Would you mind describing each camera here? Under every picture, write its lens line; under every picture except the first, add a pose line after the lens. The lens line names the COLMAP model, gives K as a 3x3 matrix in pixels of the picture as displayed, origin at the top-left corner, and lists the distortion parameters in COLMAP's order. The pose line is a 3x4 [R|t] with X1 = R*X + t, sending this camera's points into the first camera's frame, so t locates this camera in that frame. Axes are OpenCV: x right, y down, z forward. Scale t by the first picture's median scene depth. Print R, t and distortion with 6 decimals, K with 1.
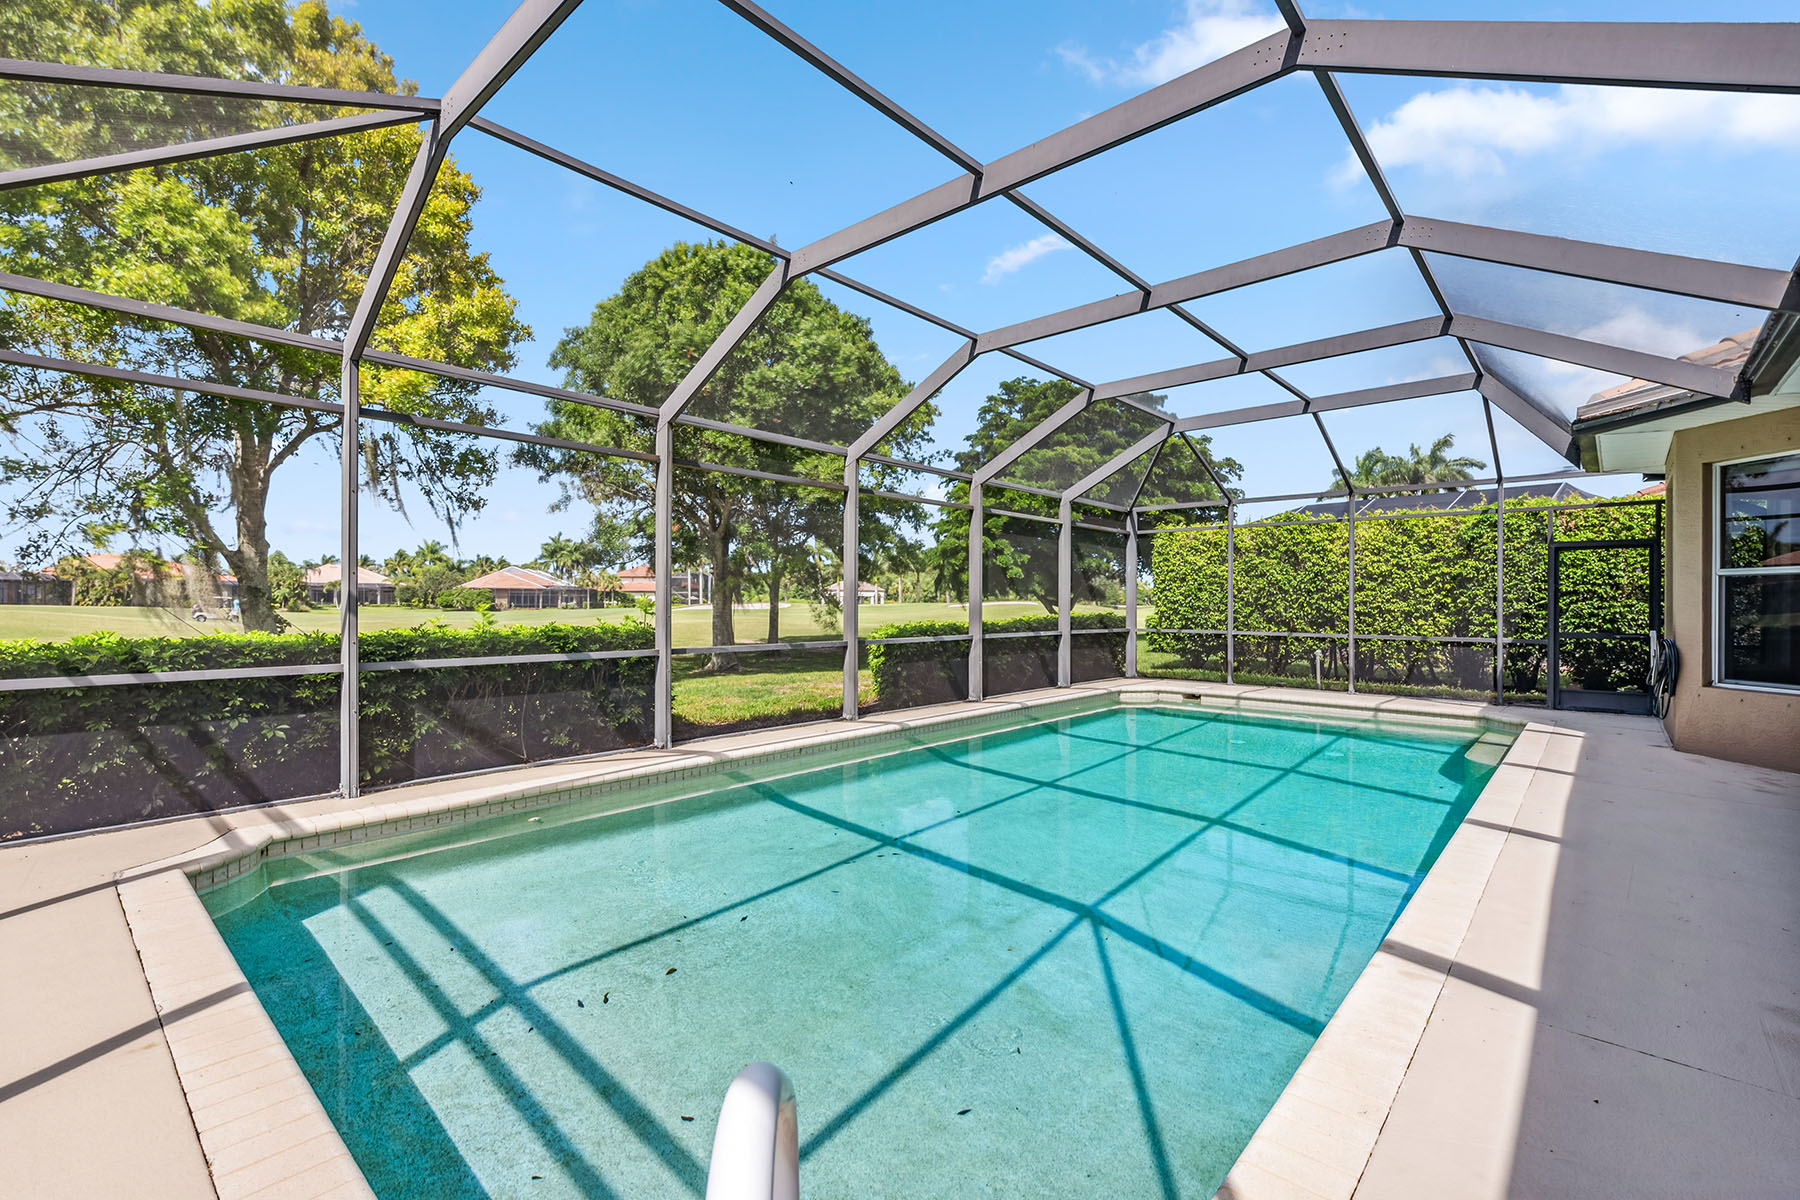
lens RADIAL K [[792.5, 0, 903.4], [0, 792.5, 601.9], [0, 0, 1]] dist [0.021055, -0.002735]
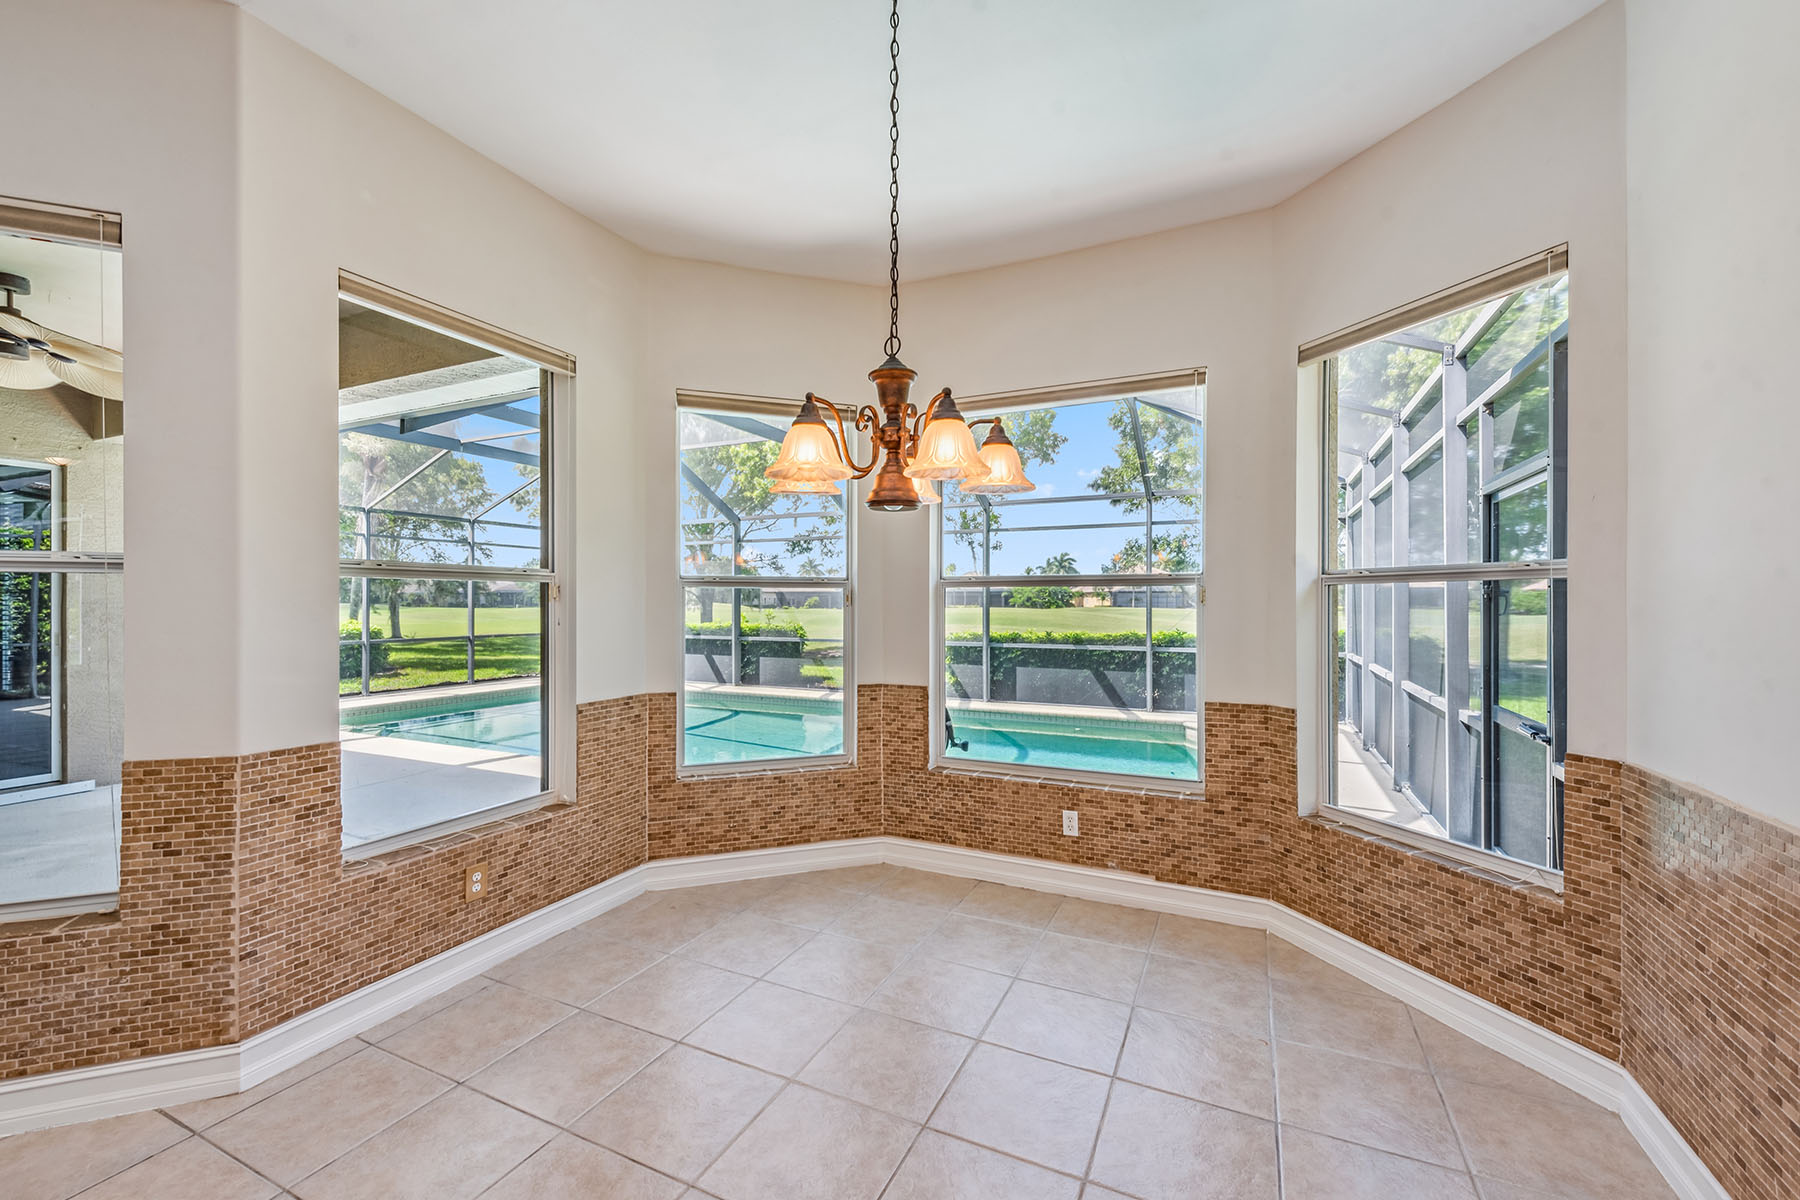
lens RADIAL K [[721.8, 0, 898.0], [0, 721.8, 607.2], [0, 0, 1]] dist [0.007916, -0.001904]
pose [[0.301062, 0.002507, -0.953601, 0.821069], [-0.000333, 0.999997, 0.002524, -0.009877], [0.953605, -0.000442, 0.301062, 0.449107]]
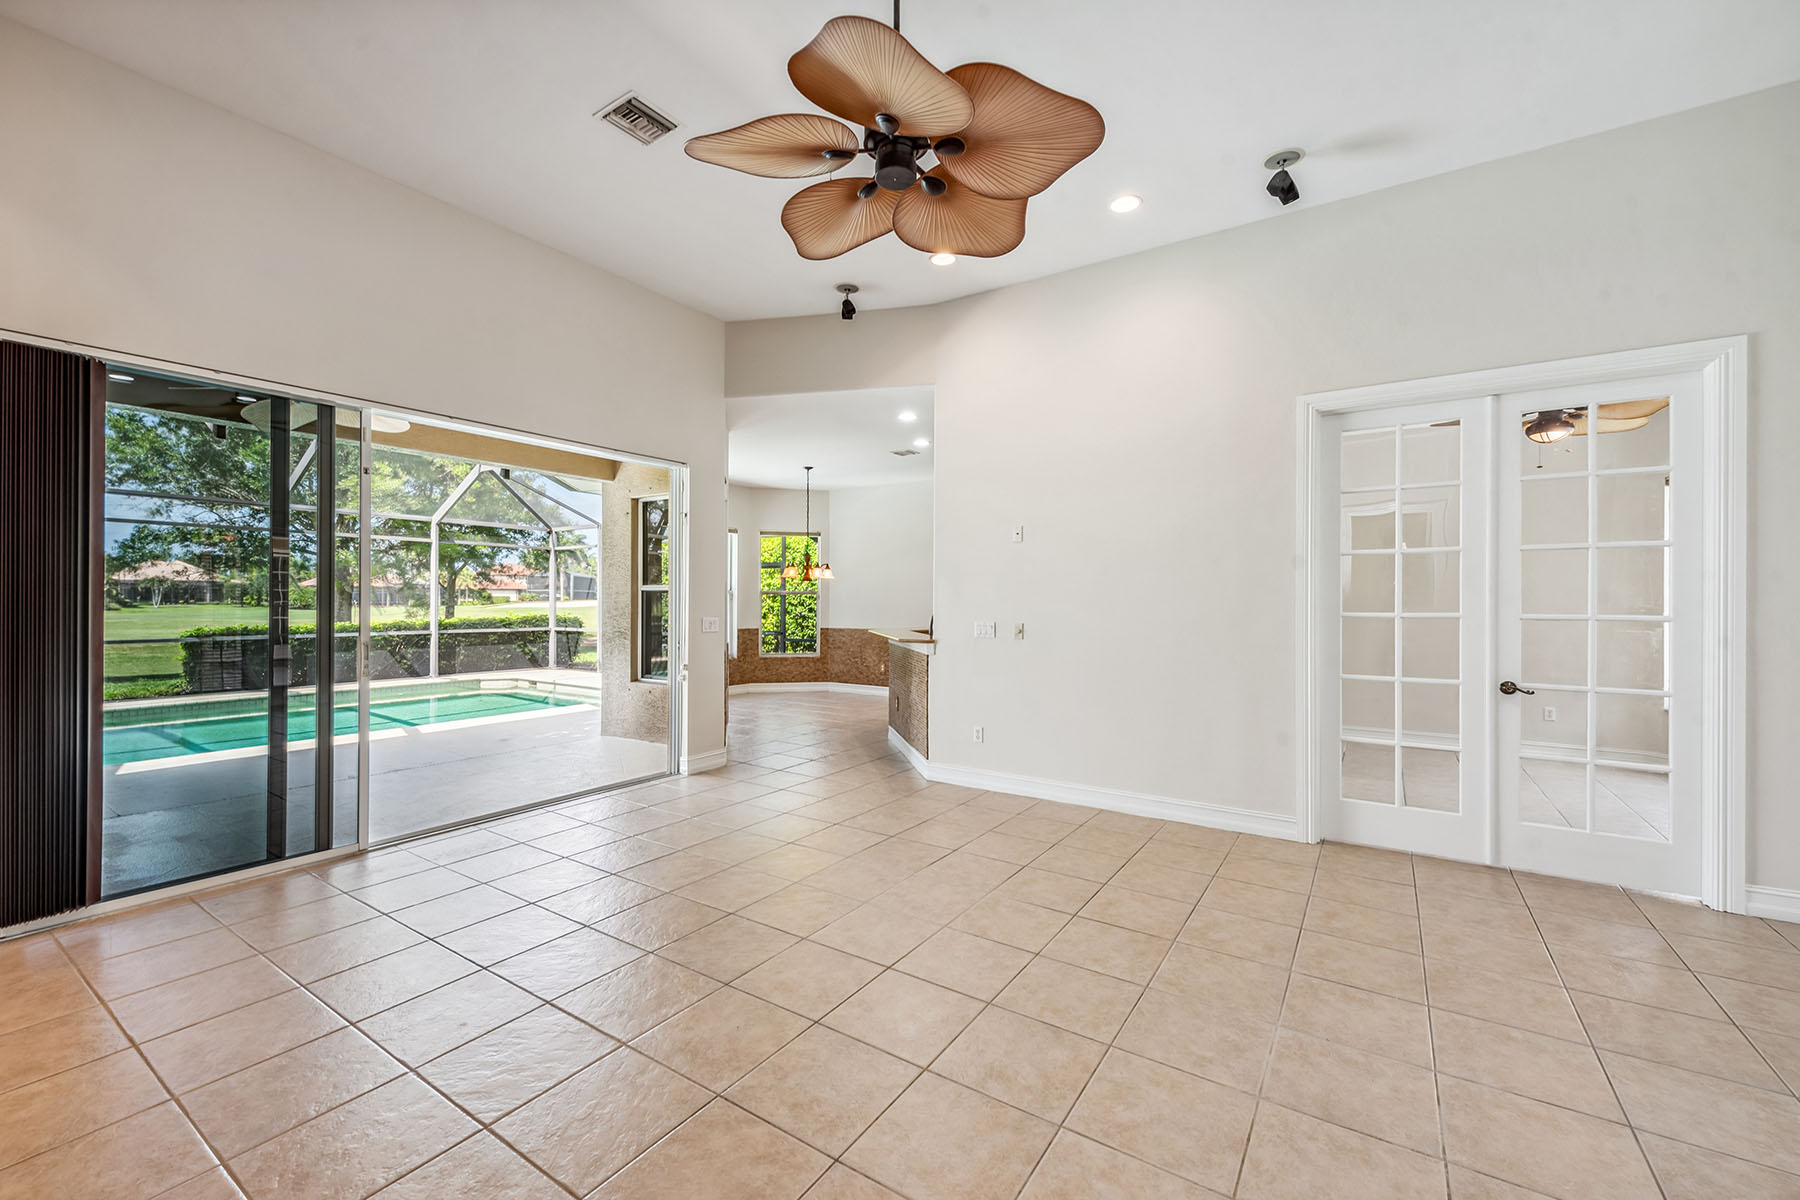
lens RADIAL K [[721.8, 0, 900.2], [0, 721.8, 601.5], [0, 0, 1]] dist [0.007916, -0.001904]
pose [[0.990026, -0.000221, 0.140881, 0.687768], [-0.000211, 0.999995, 0.003055, -0.010305], [-0.140881, -0.003054, 0.990022, -0.177730]]
